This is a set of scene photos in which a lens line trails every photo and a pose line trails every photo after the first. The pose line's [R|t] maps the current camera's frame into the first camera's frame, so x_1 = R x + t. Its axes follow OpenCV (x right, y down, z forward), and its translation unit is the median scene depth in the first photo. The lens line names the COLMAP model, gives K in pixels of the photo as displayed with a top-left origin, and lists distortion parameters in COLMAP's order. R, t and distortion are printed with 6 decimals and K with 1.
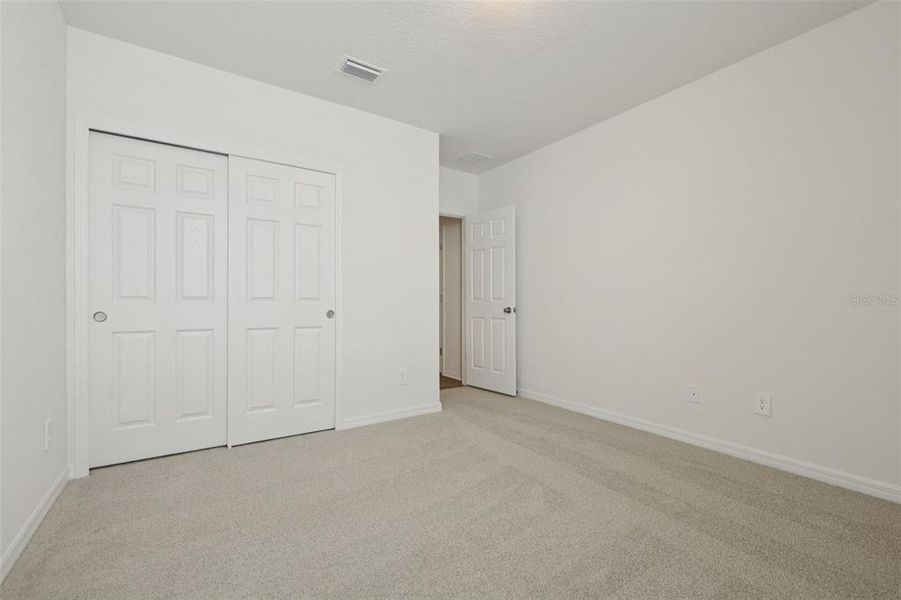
lens RADIAL K [[391.0, 0, 450.5], [0, 391.0, 300.0], [0, 0, 1]] dist [0.003100, 0.000319]
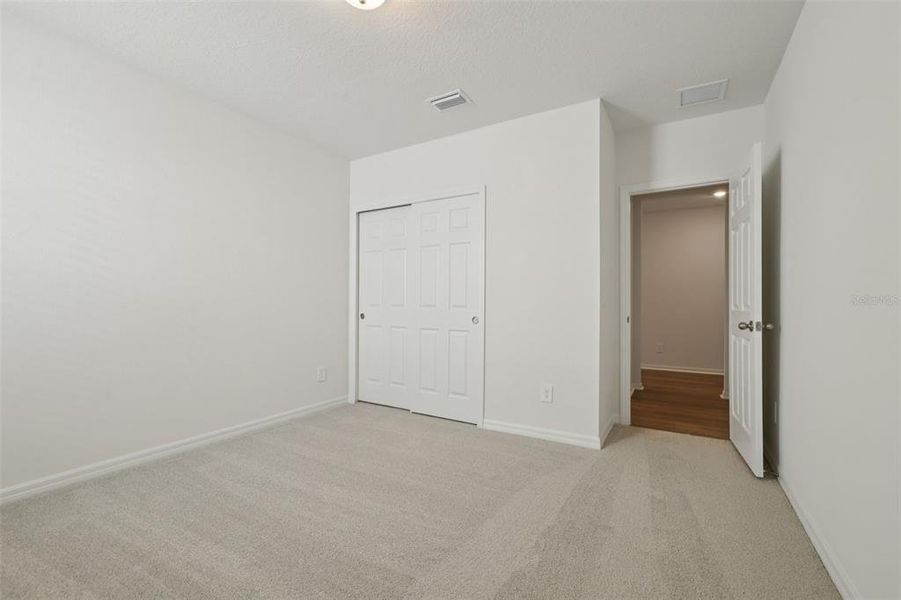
lens RADIAL K [[391.0, 0, 450.5], [0, 391.0, 300.0], [0, 0, 1]] dist [0.003100, 0.000319]
pose [[0.419746, -0.012508, -0.907555, 0.674399], [-0.004101, 0.999869, -0.015677, -0.003557], [0.907632, 0.010302, 0.419639, 0.472901]]
